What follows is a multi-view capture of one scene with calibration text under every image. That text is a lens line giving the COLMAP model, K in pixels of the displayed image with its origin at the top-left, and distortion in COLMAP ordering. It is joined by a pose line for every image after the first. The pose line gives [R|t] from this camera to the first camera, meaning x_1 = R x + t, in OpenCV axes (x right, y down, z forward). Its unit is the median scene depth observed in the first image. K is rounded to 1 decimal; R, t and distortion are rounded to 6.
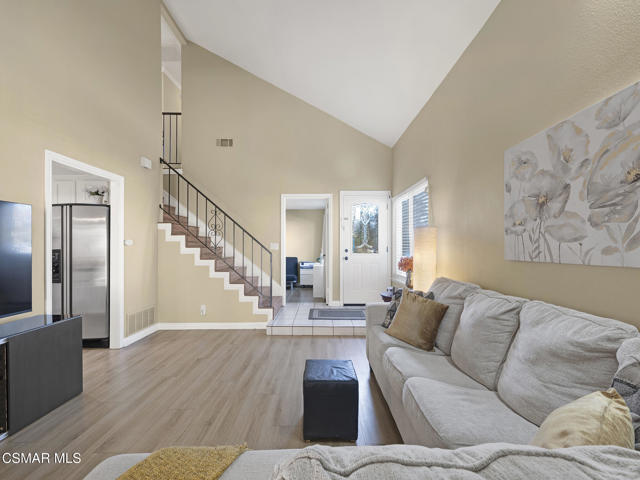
lens RADIAL K [[271.8, 0, 314.8], [0, 271.8, 246.1], [0, 0, 1]] dist [0.003056, -0.000188]
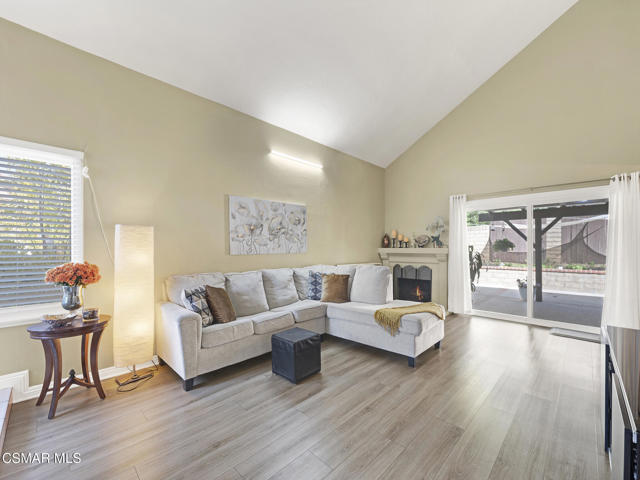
lens RADIAL K [[271.8, 0, 317.6], [0, 271.8, 246.4], [0, 0, 1]] dist [0.003056, -0.000188]
pose [[-0.721489, 0.007524, 0.692385, -1.023960], [0.000417, 0.999945, -0.010432, 0.014322], [-0.692426, -0.007238, -0.721453, 1.978219]]
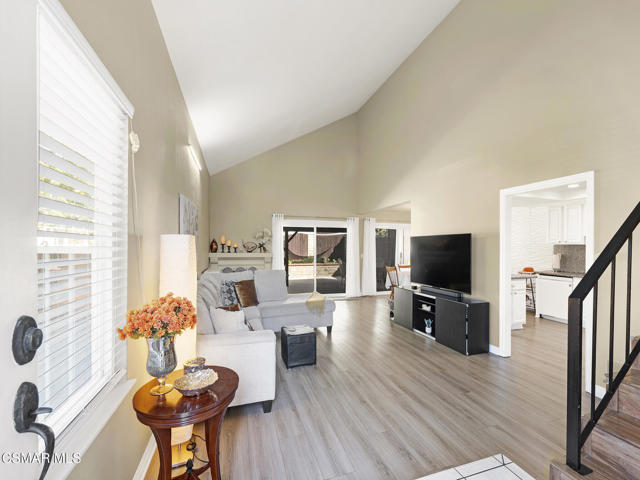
lens RADIAL K [[271.8, 0, 319.7], [0, 271.8, 246.4], [0, 0, 1]] dist [0.003056, -0.000188]
pose [[-0.946090, -0.001142, -0.323901, 0.492981], [-0.000403, 0.999997, -0.002347, -0.074349], [0.323903, -0.002090, -0.946088, 2.727635]]
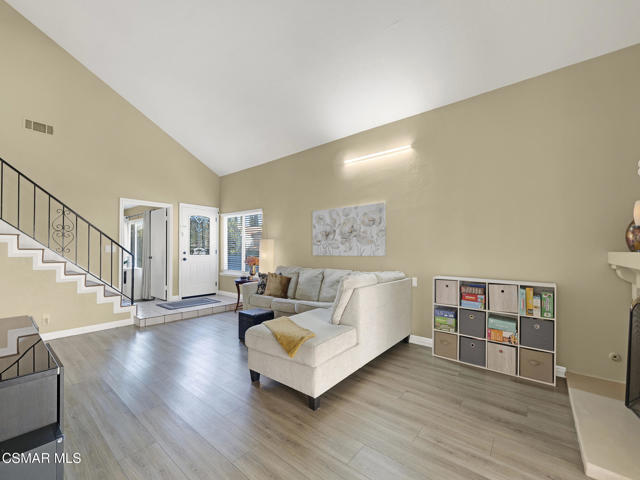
lens RADIAL K [[271.8, 0, 323.4], [0, 271.8, 249.6], [0, 0, 1]] dist [0.003056, -0.000188]
pose [[0.611666, 0.004889, 0.791101, -1.245544], [-0.005582, 0.999983, -0.001865, 0.002473], [-0.791096, -0.003275, 0.611683, -0.616094]]
